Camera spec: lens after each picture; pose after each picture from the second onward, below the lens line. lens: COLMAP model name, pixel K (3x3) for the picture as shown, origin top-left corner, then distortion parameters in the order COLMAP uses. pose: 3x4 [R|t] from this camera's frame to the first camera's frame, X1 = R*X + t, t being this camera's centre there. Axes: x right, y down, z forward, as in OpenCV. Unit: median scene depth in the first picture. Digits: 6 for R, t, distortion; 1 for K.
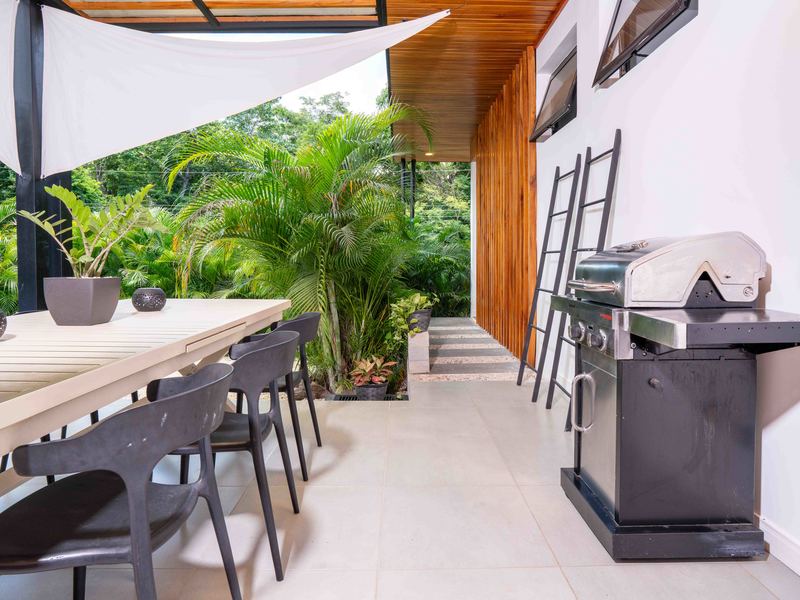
lens RADIAL K [[490.6, 0, 400.0], [0, 490.6, 300.0], [0, 0, 1]] dist [-0.007651, -0.003122]
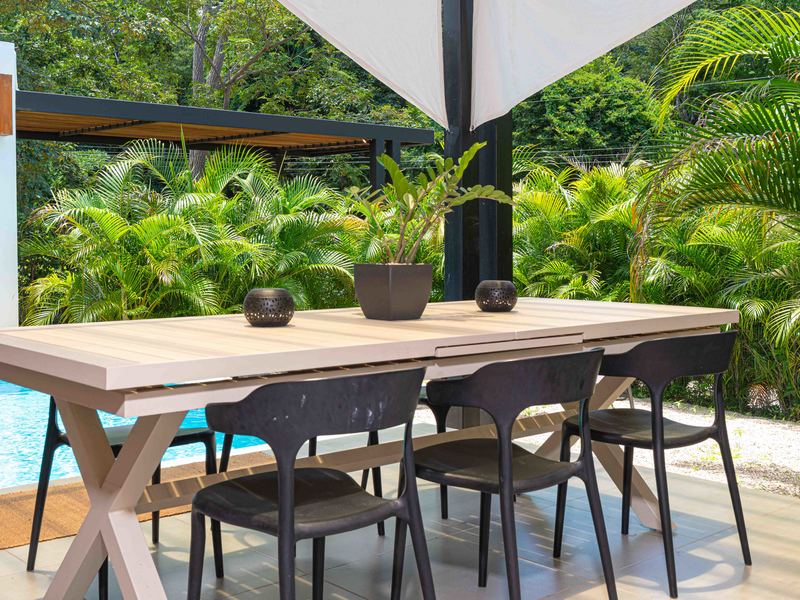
lens RADIAL K [[968.7, 0, 400.0], [0, 968.7, 300.0], [0, 0, 1]] dist [0.017094, 0.026153]
pose [[0.678278, 0.034676, -0.733987, 0.271937], [-0.049004, 0.998797, 0.001901, 0.005451], [0.733169, 0.034678, 0.679161, -0.053449]]
